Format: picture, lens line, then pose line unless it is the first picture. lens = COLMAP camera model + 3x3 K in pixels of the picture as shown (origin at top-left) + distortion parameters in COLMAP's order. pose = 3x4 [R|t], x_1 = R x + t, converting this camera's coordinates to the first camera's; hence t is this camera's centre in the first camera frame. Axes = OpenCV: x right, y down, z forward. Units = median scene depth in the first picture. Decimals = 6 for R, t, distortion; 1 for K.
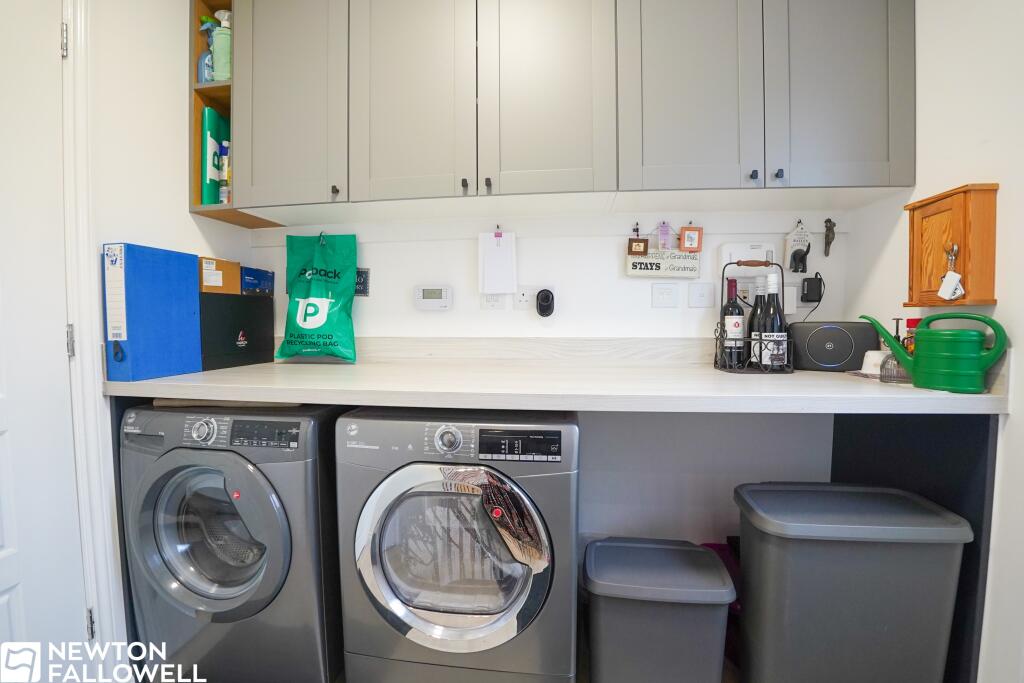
lens RADIAL K [[447.1, 0, 512.0], [0, 447.1, 341.5], [0, 0, 1]] dist [-0.064066, 0.000090]
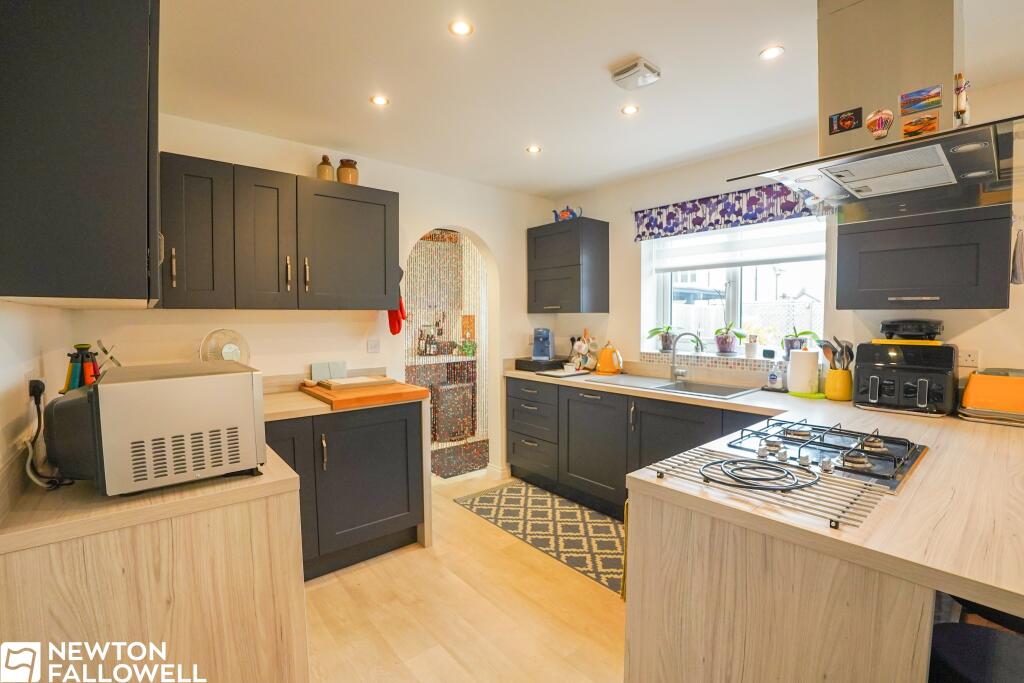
lens RADIAL K [[447.1, 0, 512.0], [0, 447.1, 341.5], [0, 0, 1]] dist [-0.064066, 0.000090]
pose [[0.676444, -0.039005, 0.735461, -1.860273], [0.034344, 0.999181, 0.021403, -0.115673], [-0.735693, 0.010781, 0.677229, -2.217686]]
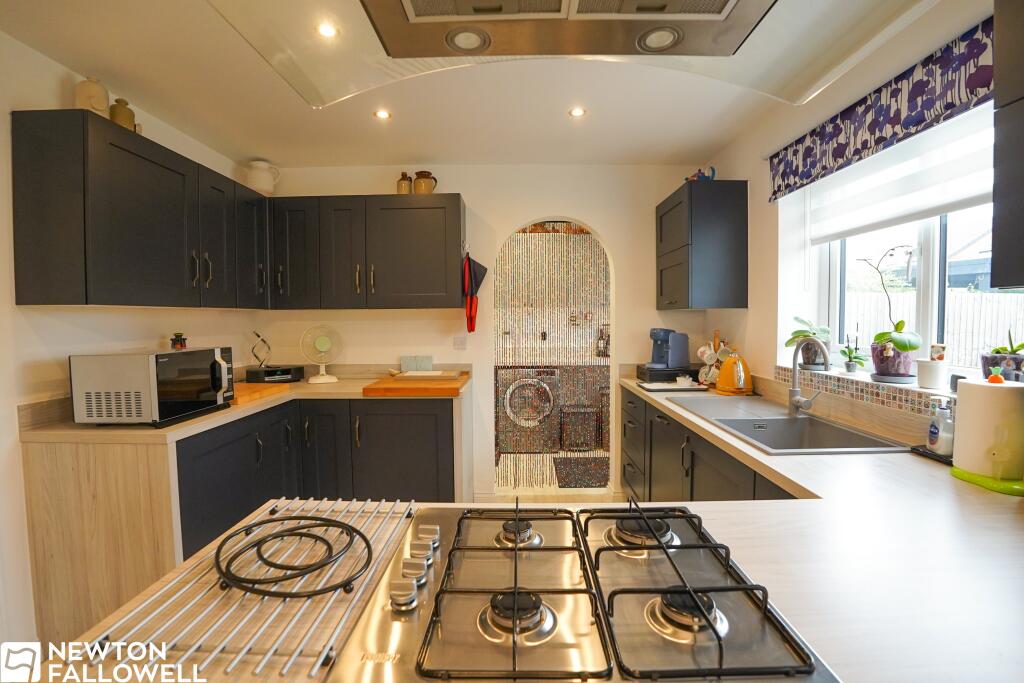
lens RADIAL K [[452.8, 0, 512.0], [0, 452.8, 341.5], [0, 0, 1]] dist [-0.027519, 0.000504]
pose [[0.992472, -0.008412, 0.122182, -0.665721], [0.007778, 0.999954, 0.005662, -0.086101], [-0.122224, -0.004669, 0.992492, -2.631733]]
